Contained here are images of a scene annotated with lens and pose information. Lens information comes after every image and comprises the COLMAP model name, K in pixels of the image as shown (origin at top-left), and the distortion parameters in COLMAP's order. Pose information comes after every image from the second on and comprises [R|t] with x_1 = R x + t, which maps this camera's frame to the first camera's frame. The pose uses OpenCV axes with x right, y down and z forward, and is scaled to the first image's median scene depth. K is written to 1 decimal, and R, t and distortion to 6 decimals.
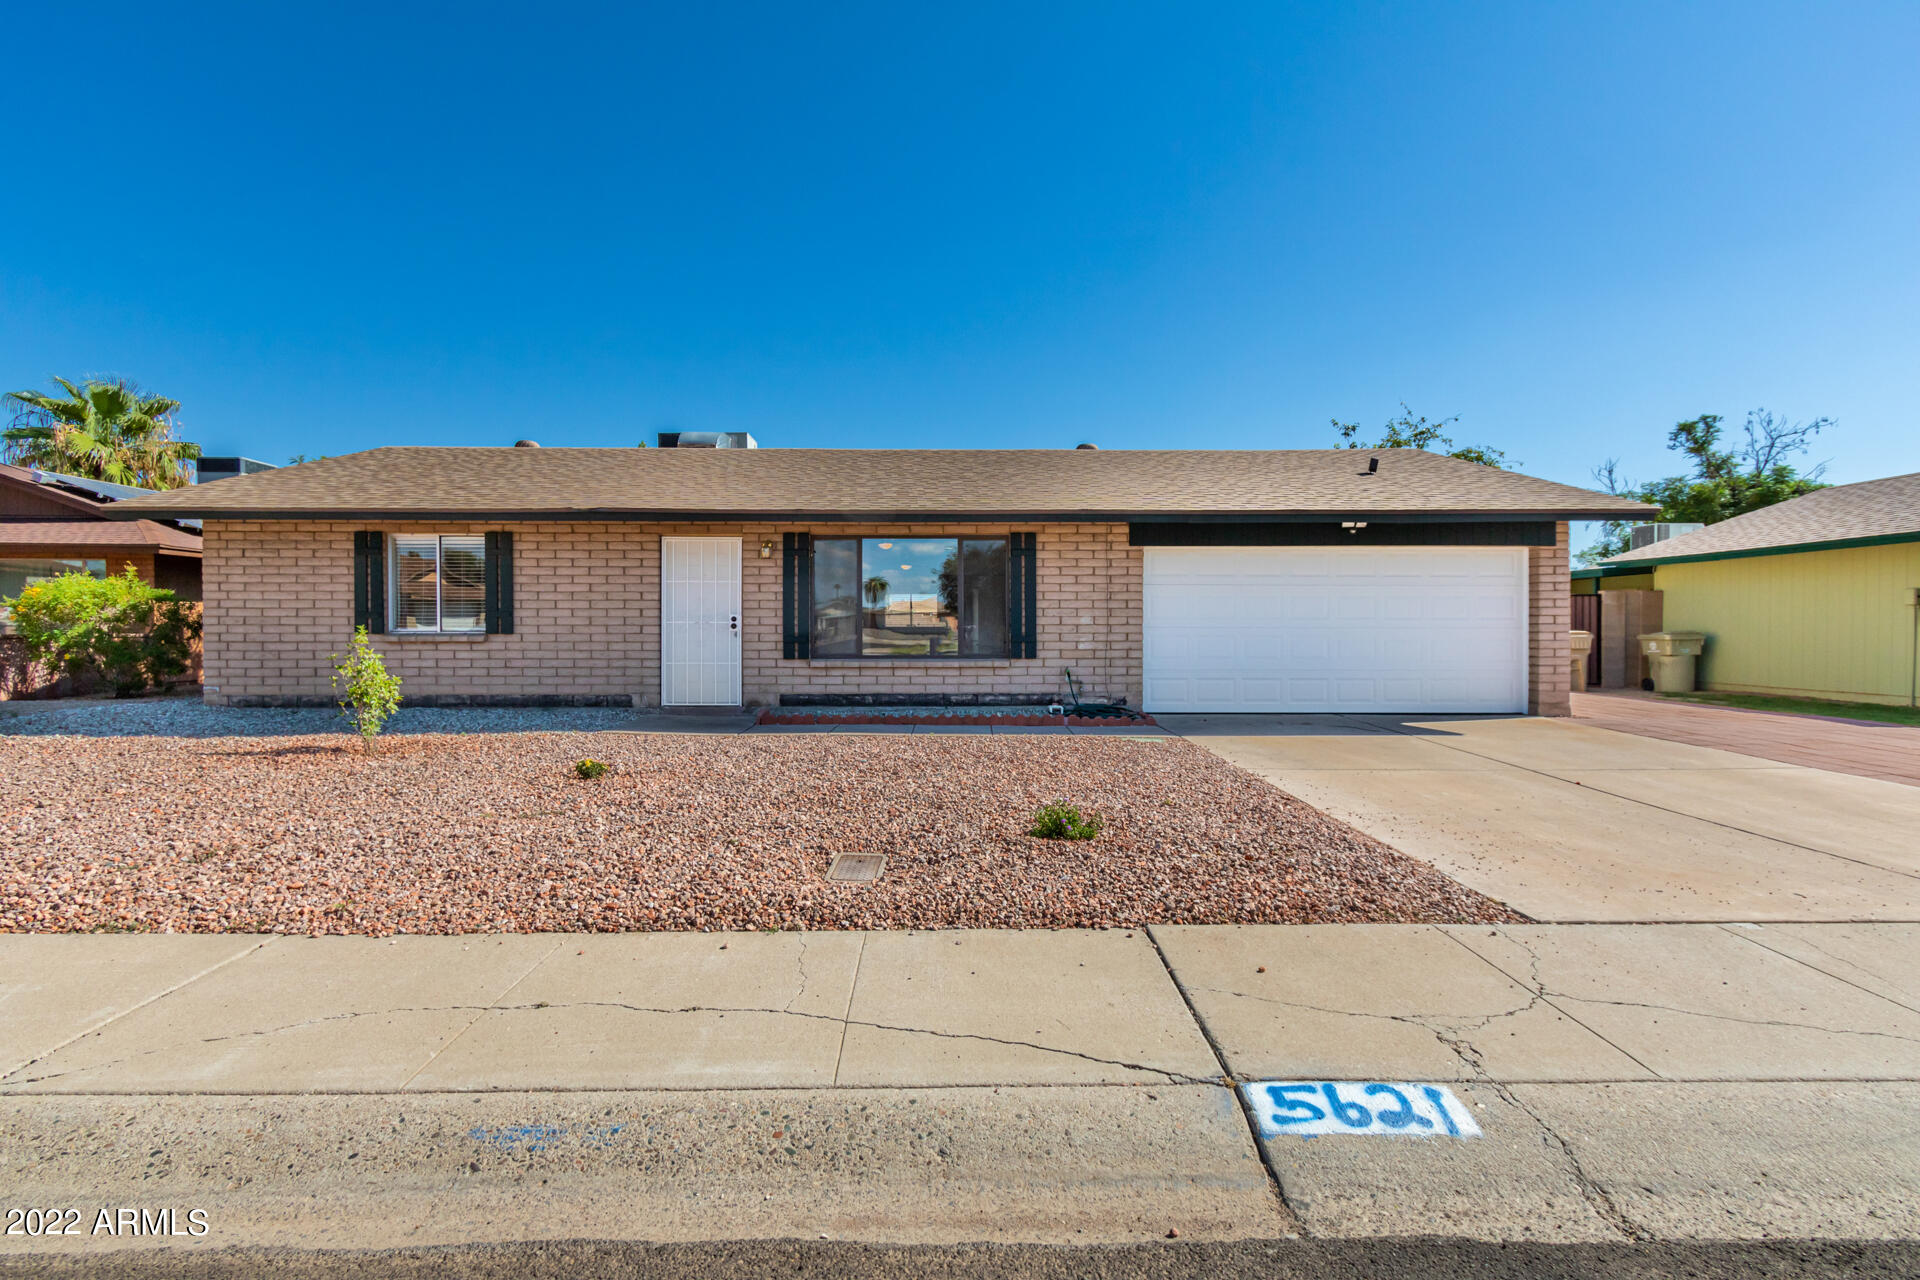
lens RADIAL K [[890.1, 0, 961.6], [0, 890.1, 629.2], [0, 0, 1]] dist [0.005836, -0.001968]
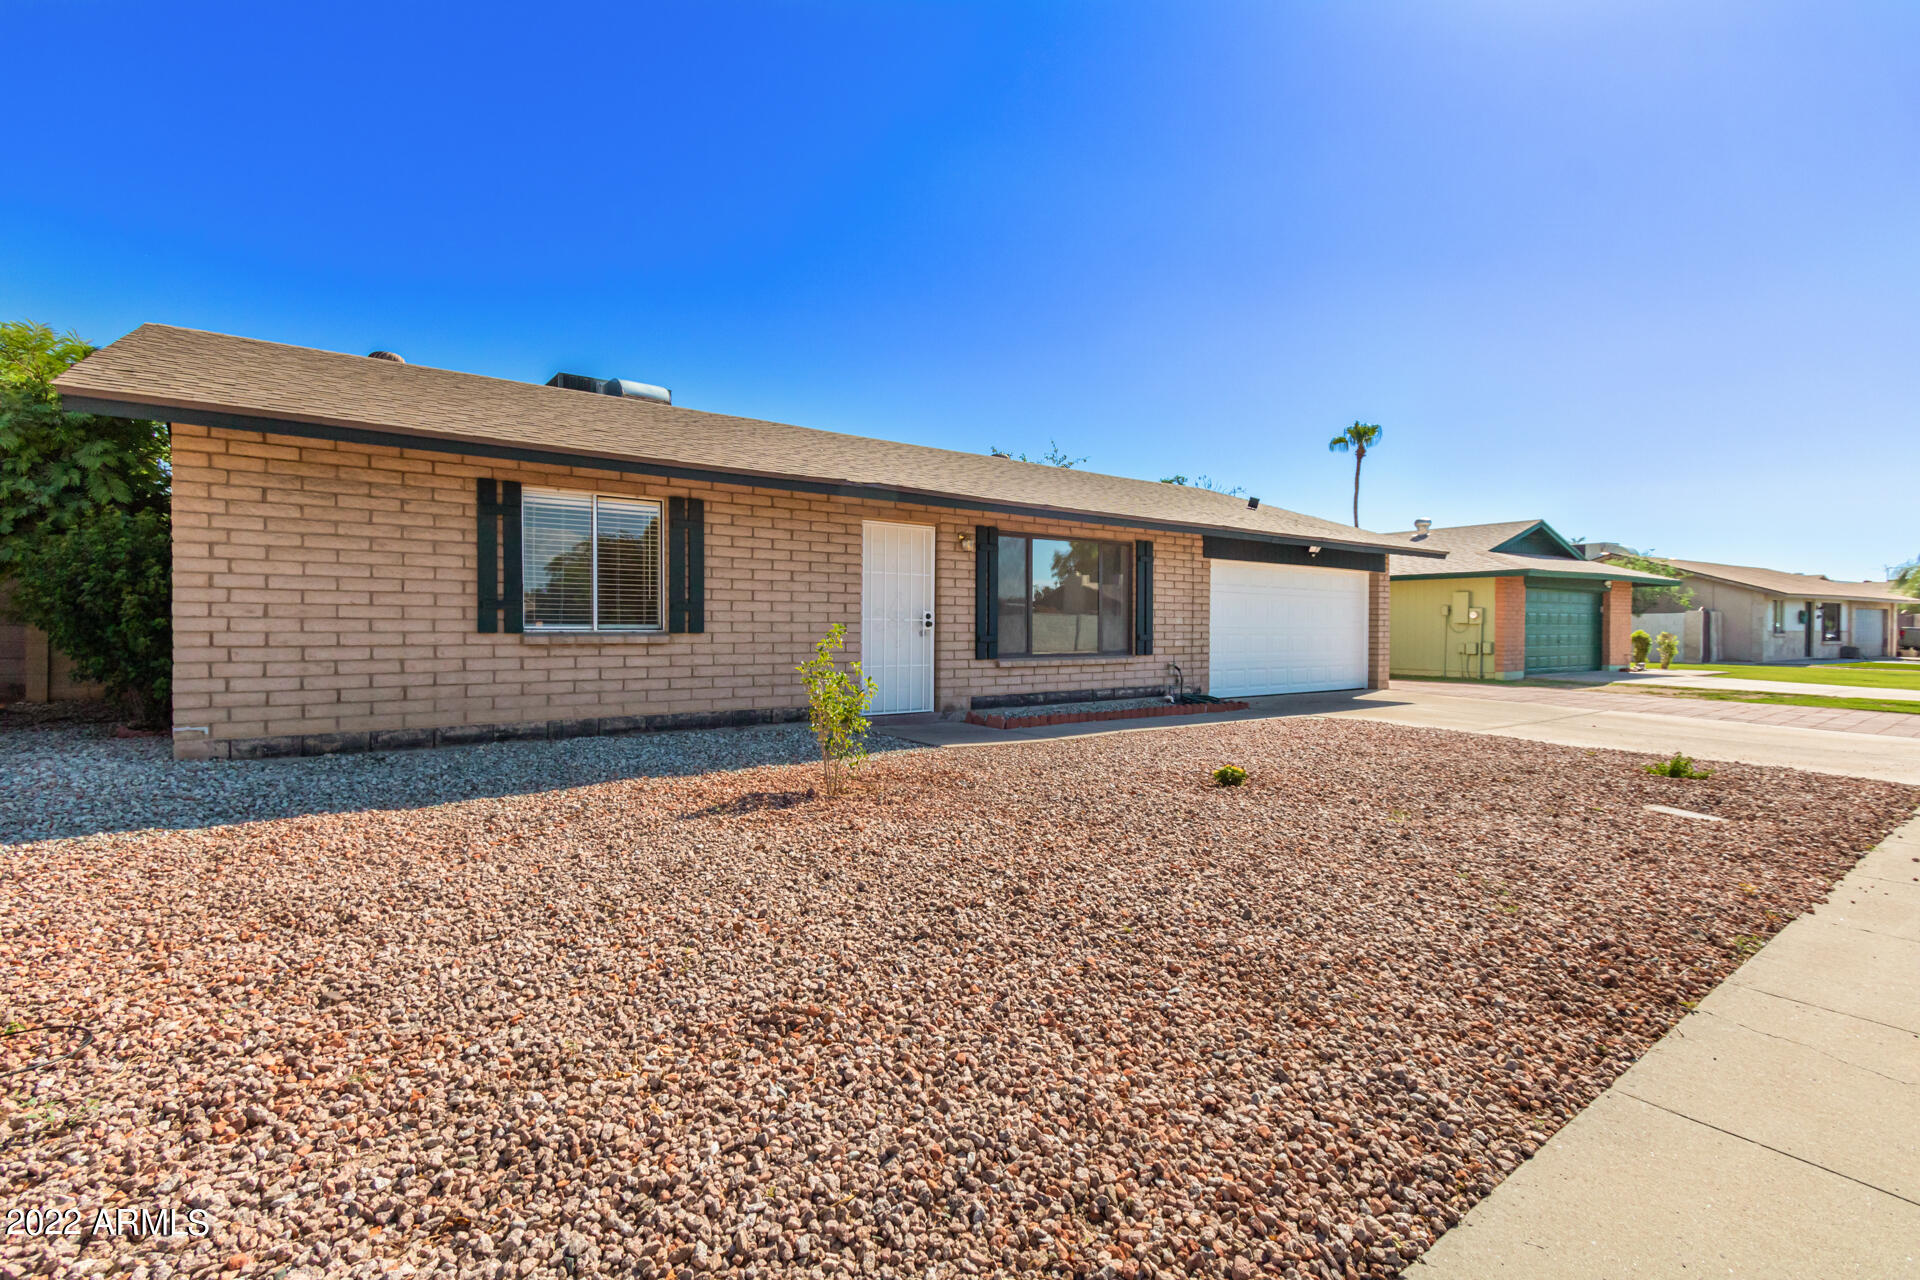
lens RADIAL K [[890.1, 0, 952.2], [0, 890.1, 640.9], [0, 0, 1]] dist [0.005836, -0.001968]
pose [[0.805199, -0.005684, 0.592978, -0.776458], [-0.006515, 0.999809, 0.018430, -0.003410], [-0.592969, -0.018704, 0.805008, 0.254998]]
